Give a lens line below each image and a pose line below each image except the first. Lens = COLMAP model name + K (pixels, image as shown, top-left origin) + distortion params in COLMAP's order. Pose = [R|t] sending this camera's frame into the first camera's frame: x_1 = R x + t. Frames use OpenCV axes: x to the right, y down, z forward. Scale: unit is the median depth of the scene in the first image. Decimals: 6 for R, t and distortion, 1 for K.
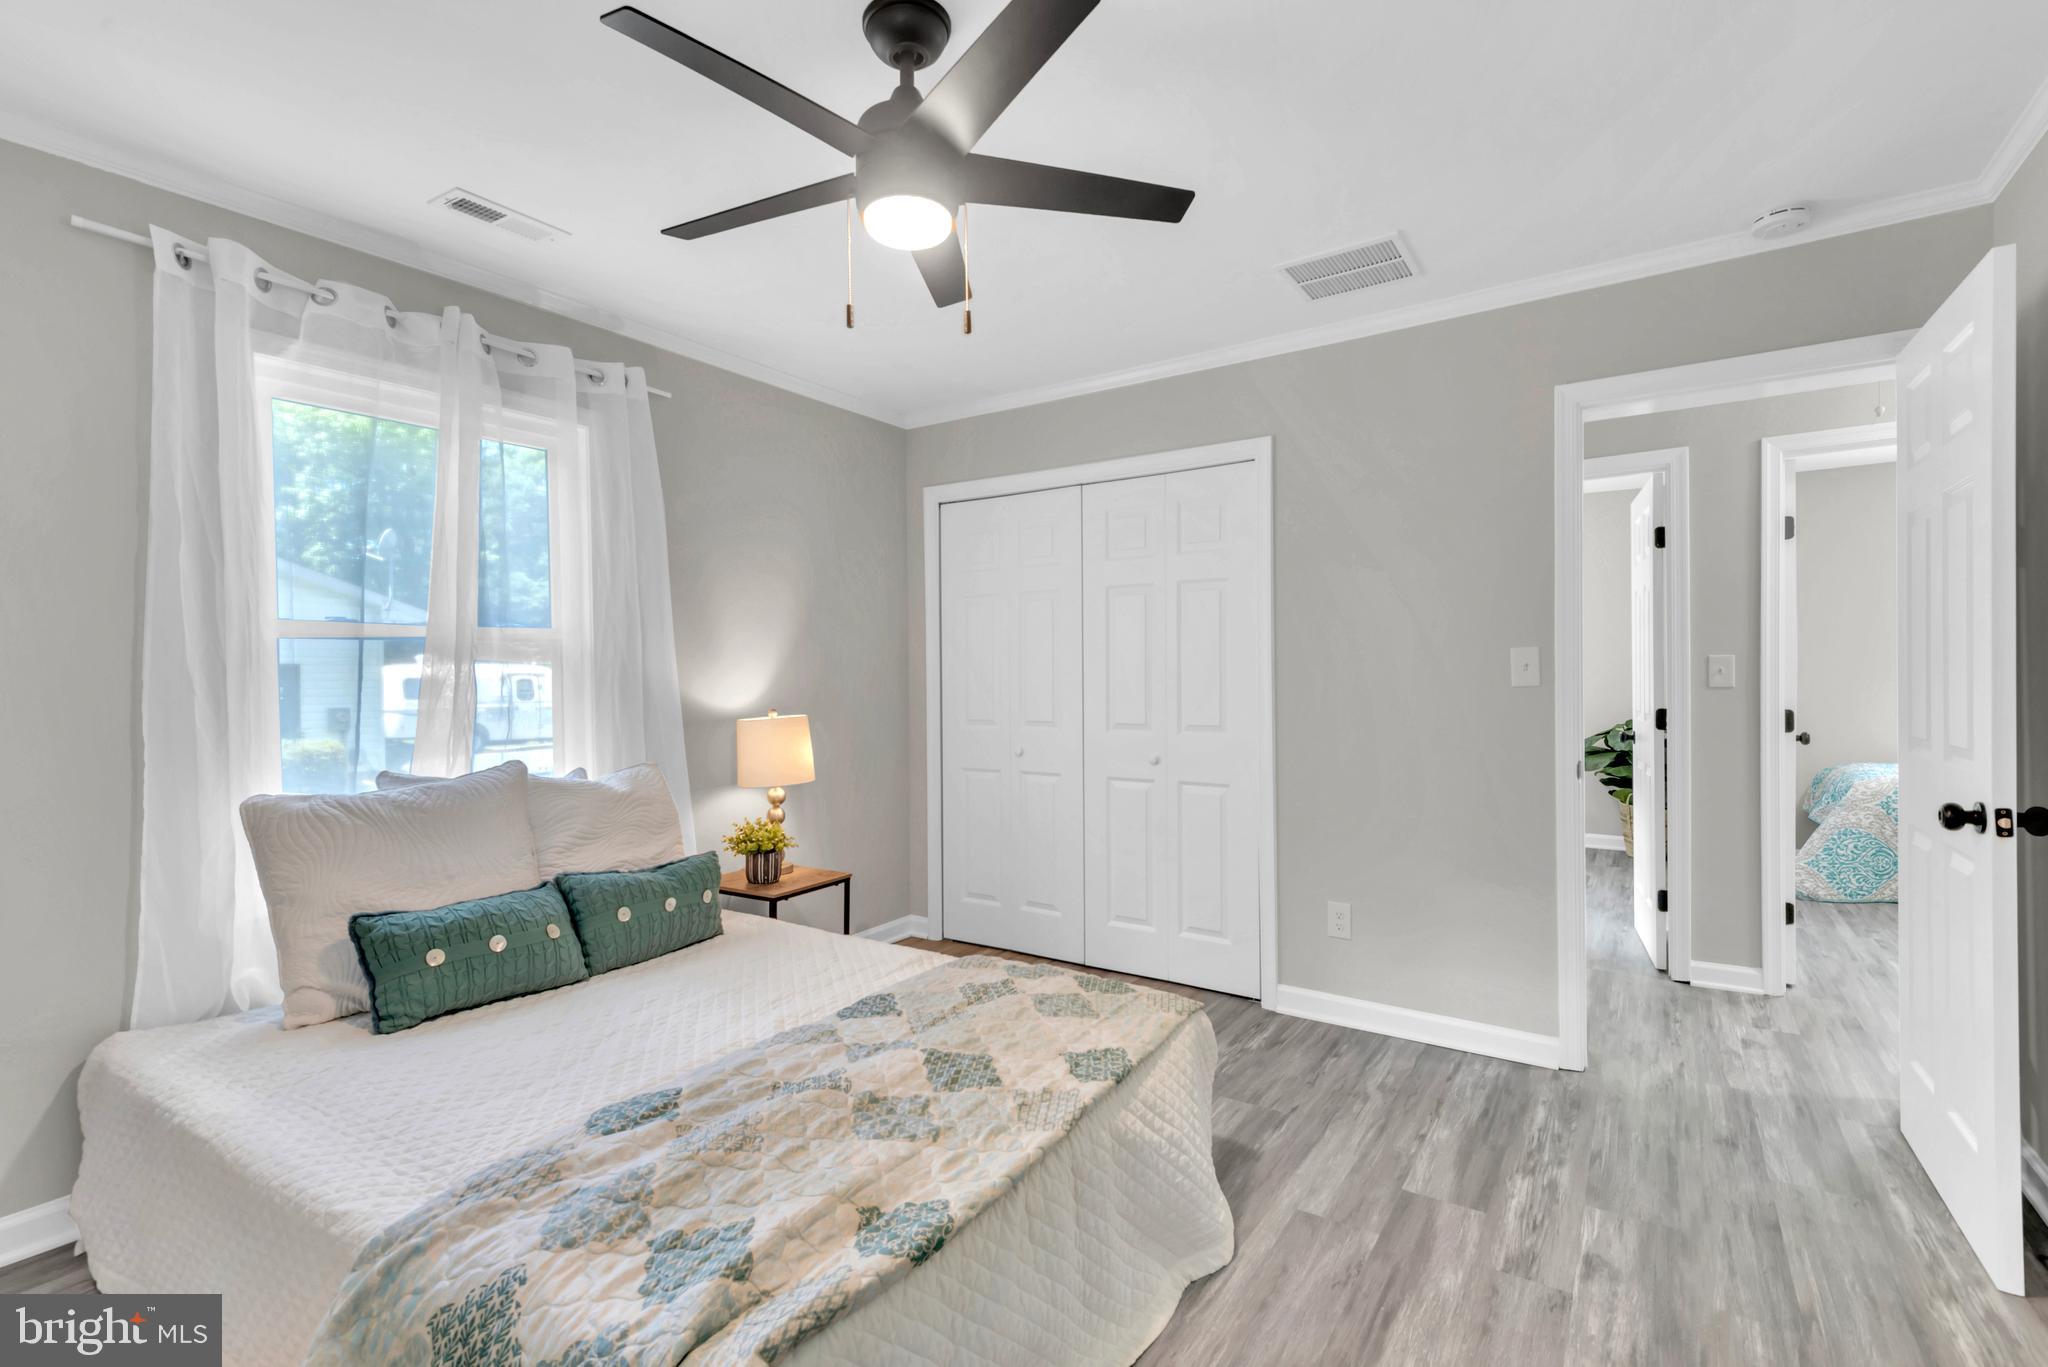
lens RADIAL K [[920.8, 0, 1029.3], [0, 920.8, 682.0], [0, 0, 1]] dist [0.039301, -0.018065]
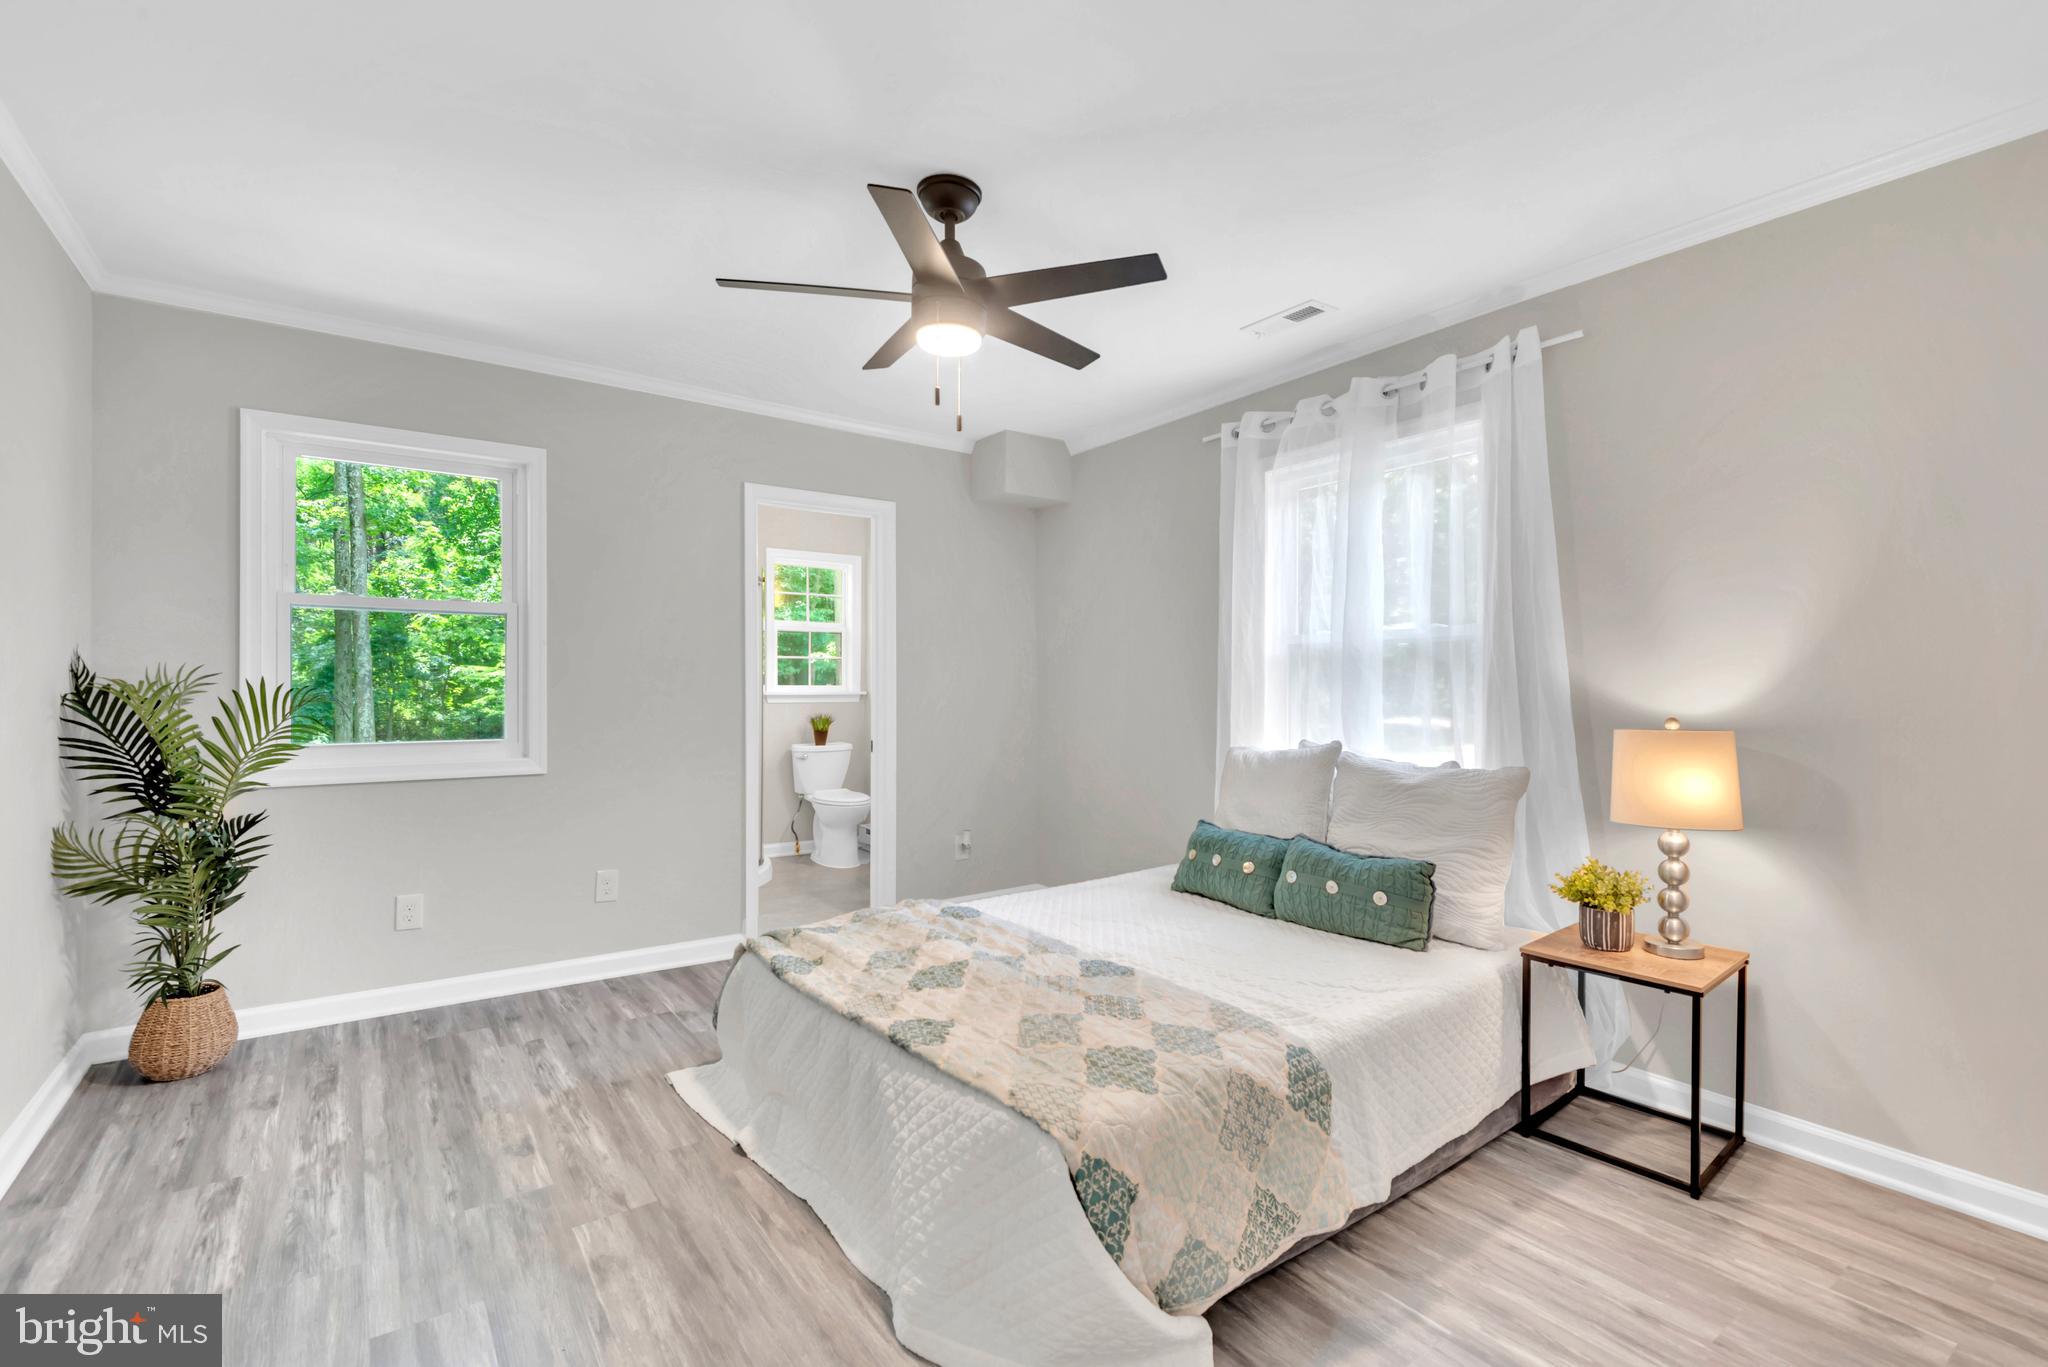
lens RADIAL K [[920.8, 0, 1029.3], [0, 920.8, 682.0], [0, 0, 1]] dist [0.039301, -0.018065]
pose [[-0.337124, 0.013777, -0.941360, 0.846352], [-0.003260, 0.999870, 0.015801, -0.012077], [0.941455, 0.008396, -0.337035, 1.197370]]
